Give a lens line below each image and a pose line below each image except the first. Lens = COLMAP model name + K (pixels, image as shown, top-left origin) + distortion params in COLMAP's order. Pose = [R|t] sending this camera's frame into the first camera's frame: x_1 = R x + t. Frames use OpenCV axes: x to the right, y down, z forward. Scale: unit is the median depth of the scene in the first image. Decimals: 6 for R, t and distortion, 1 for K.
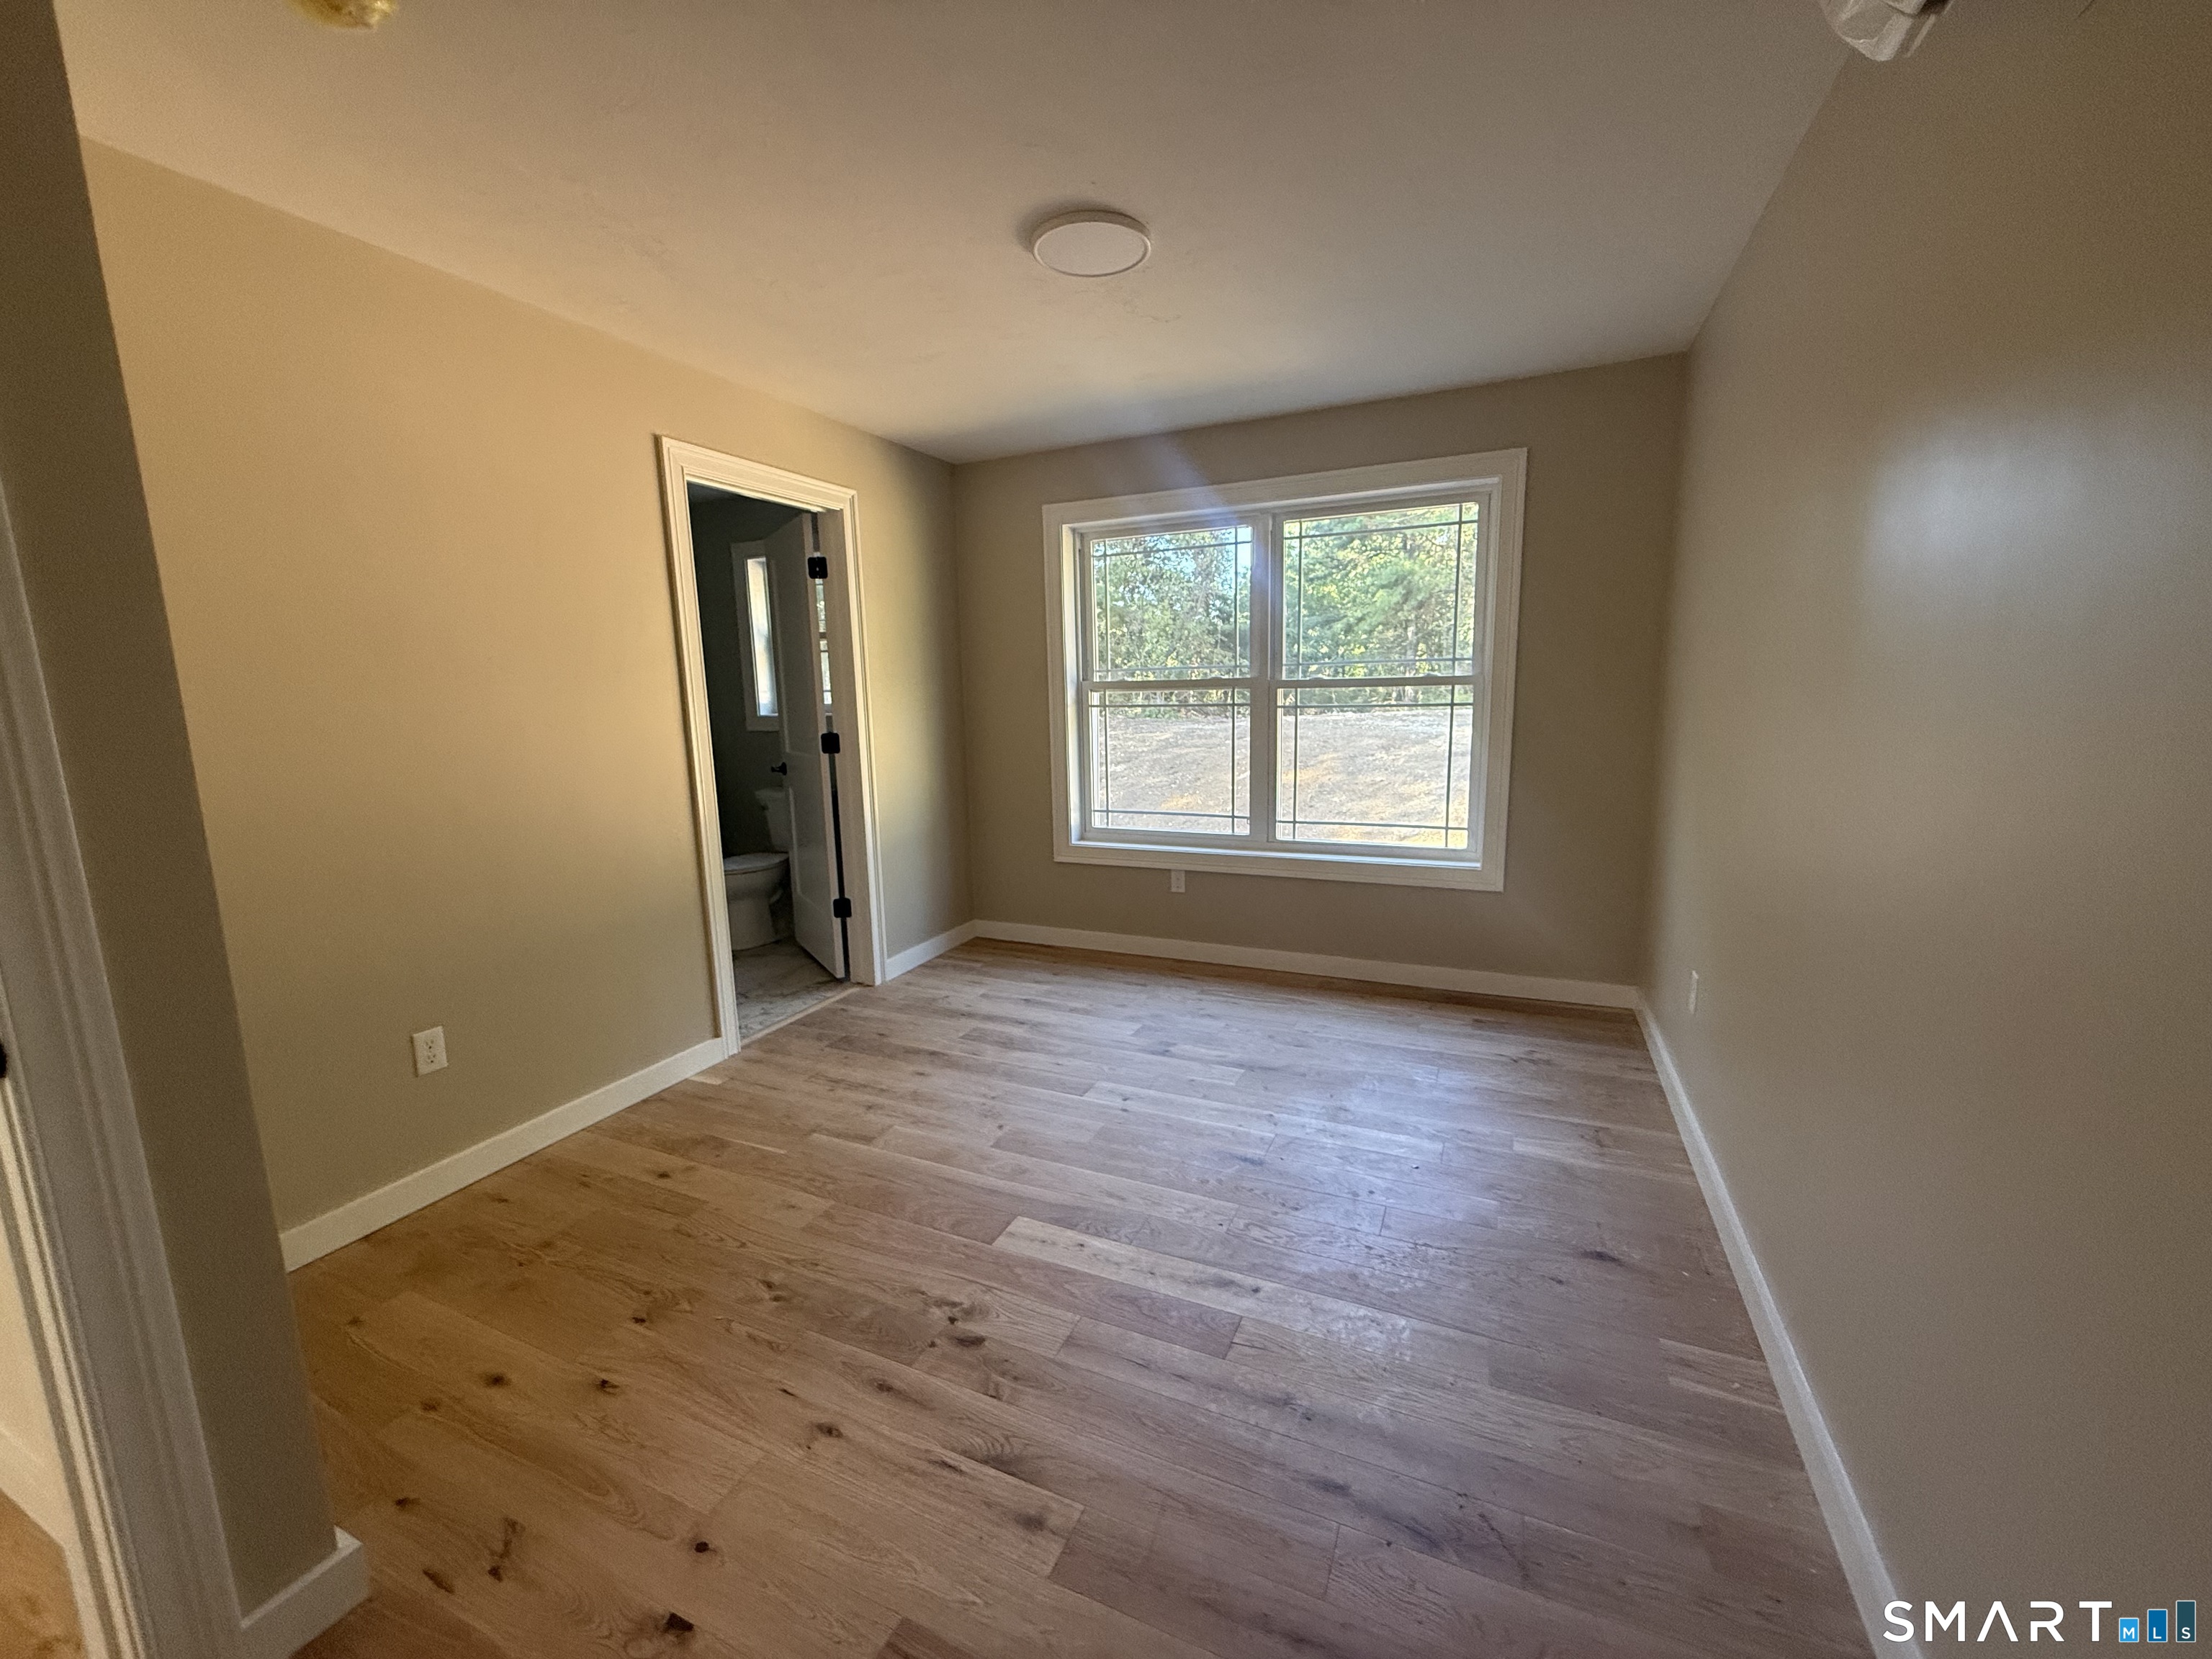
lens RADIAL K [[881.5, 0, 1106.2], [0, 881.5, 830.3], [0, 0, 1]] dist [0.000834, -0.000291]
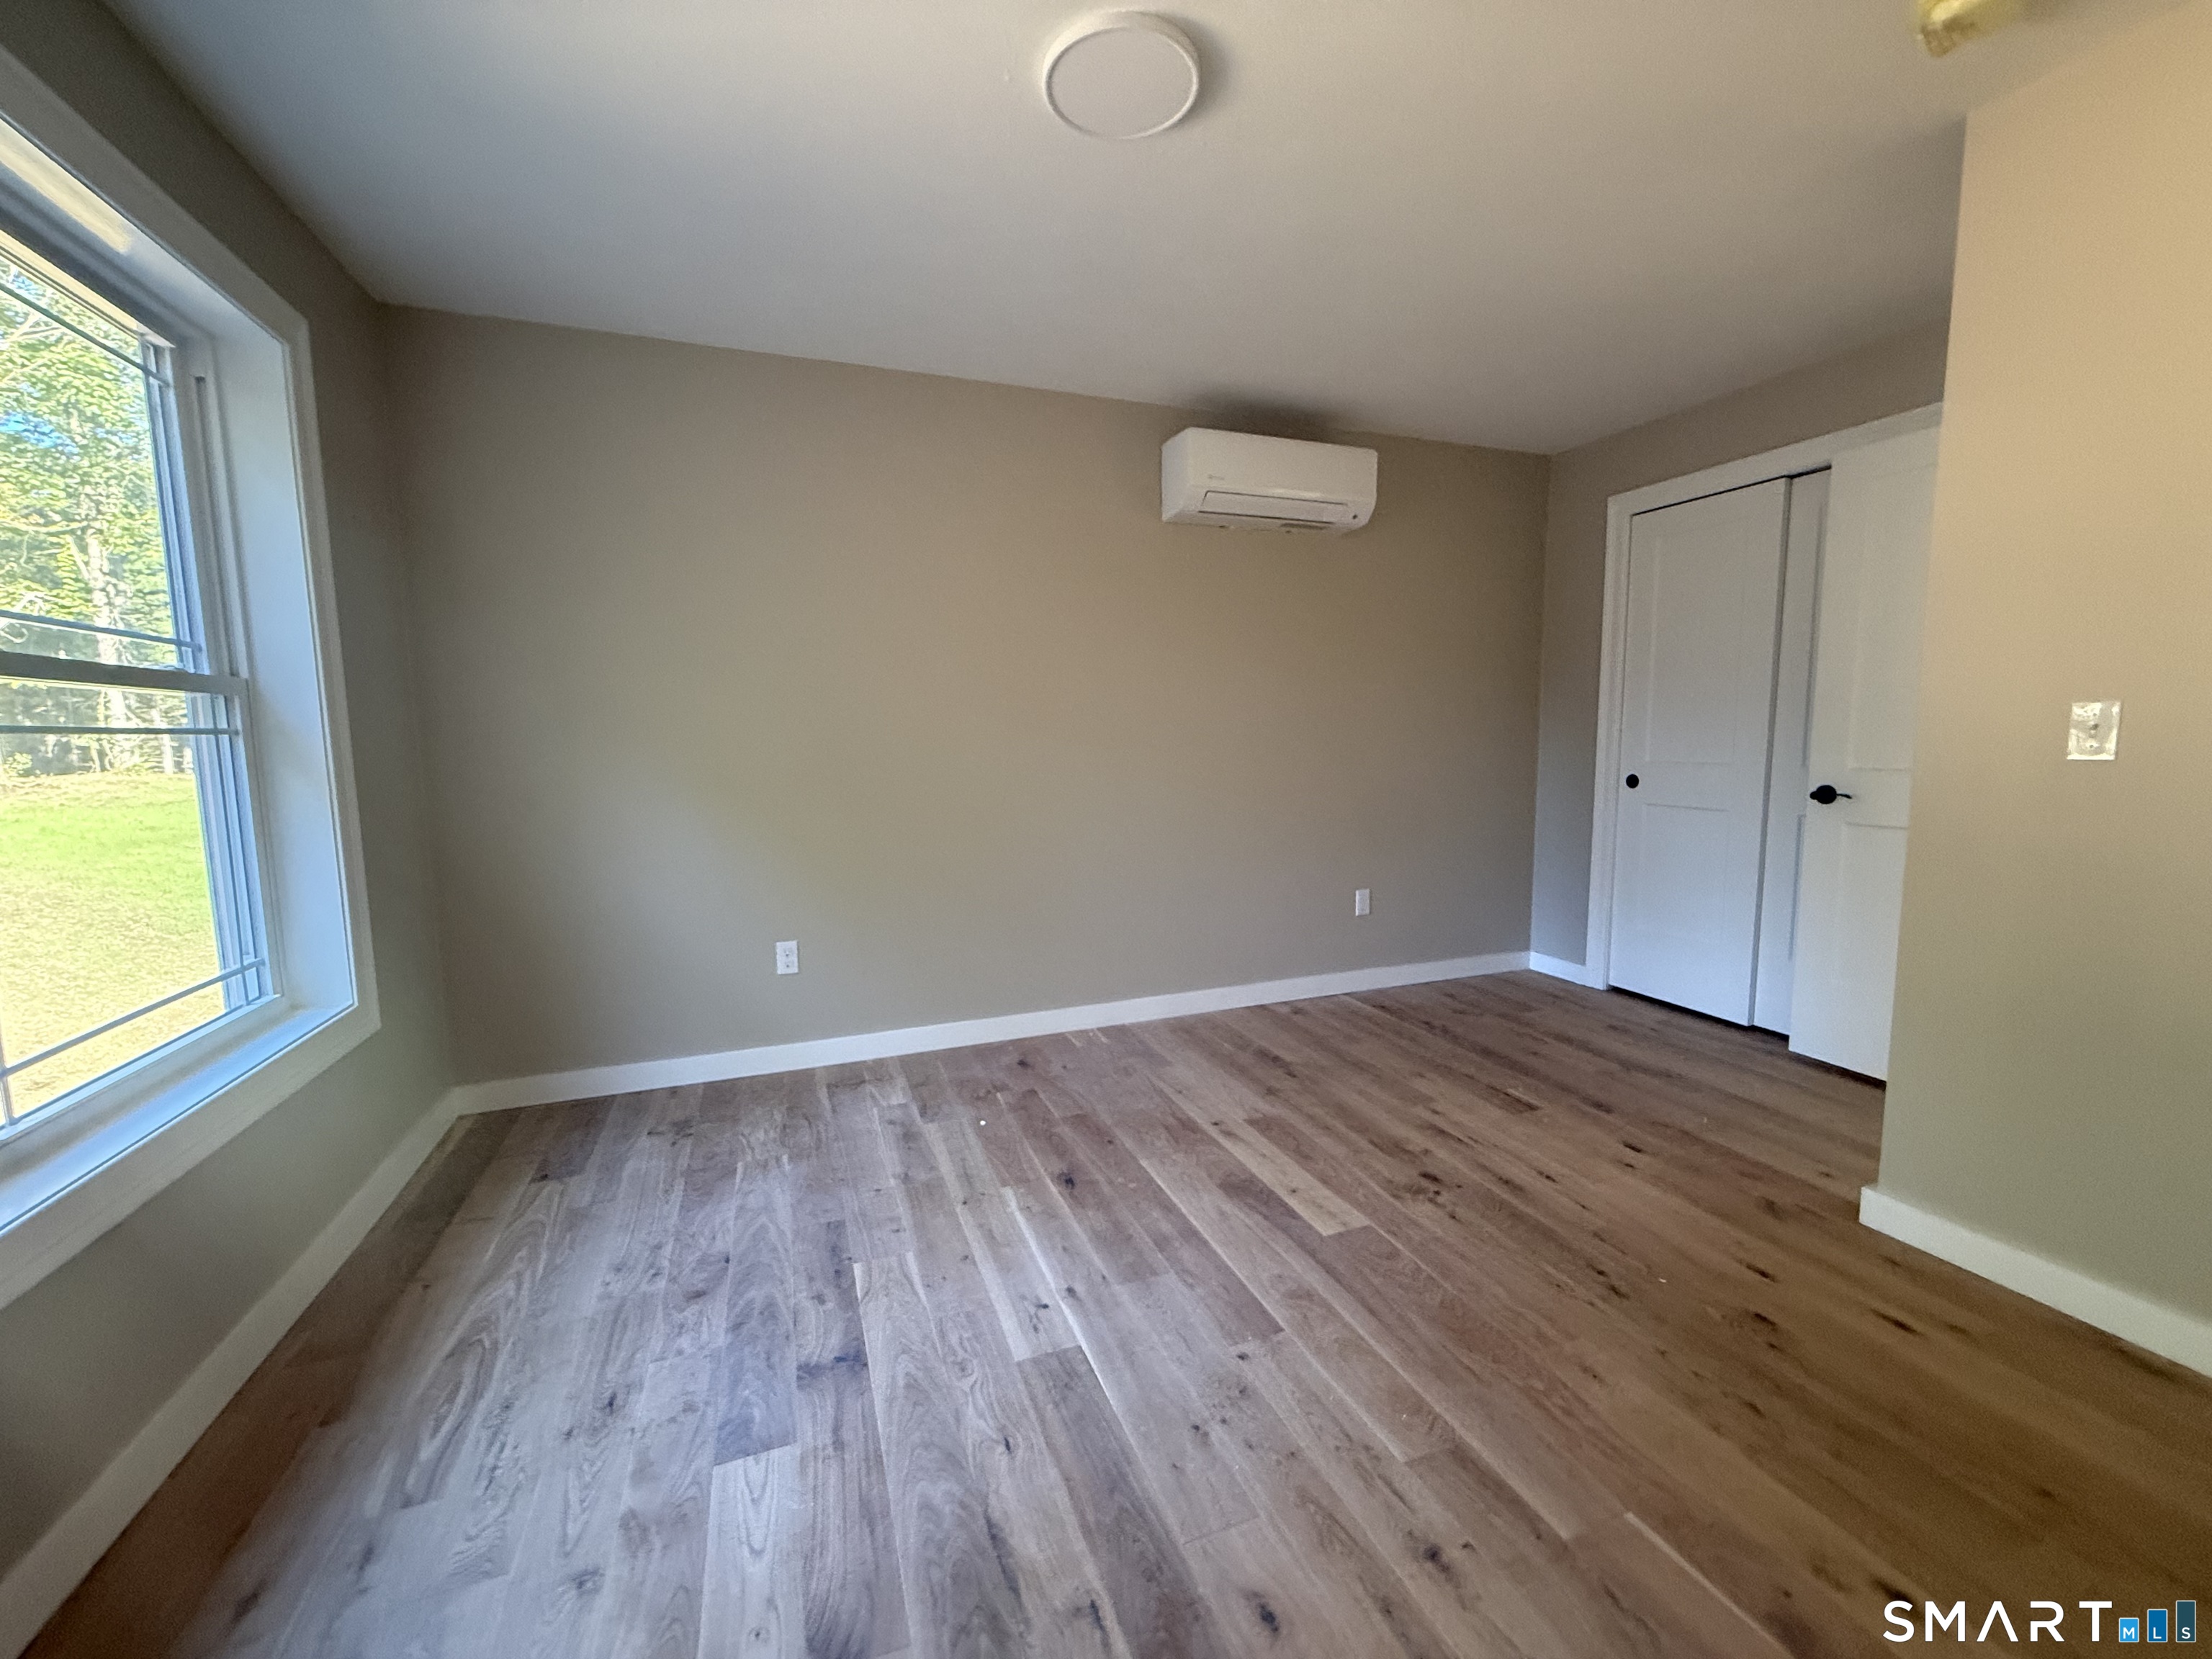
lens RADIAL K [[881.5, 0, 1106.7], [0, 881.5, 832.6], [0, 0, 1]] dist [0.000834, -0.000291]
pose [[-0.711613, -0.040472, 0.701405, -0.436439], [0.144166, 0.968684, 0.202158, -0.145501], [-0.687622, 0.244977, -0.683493, 1.296950]]
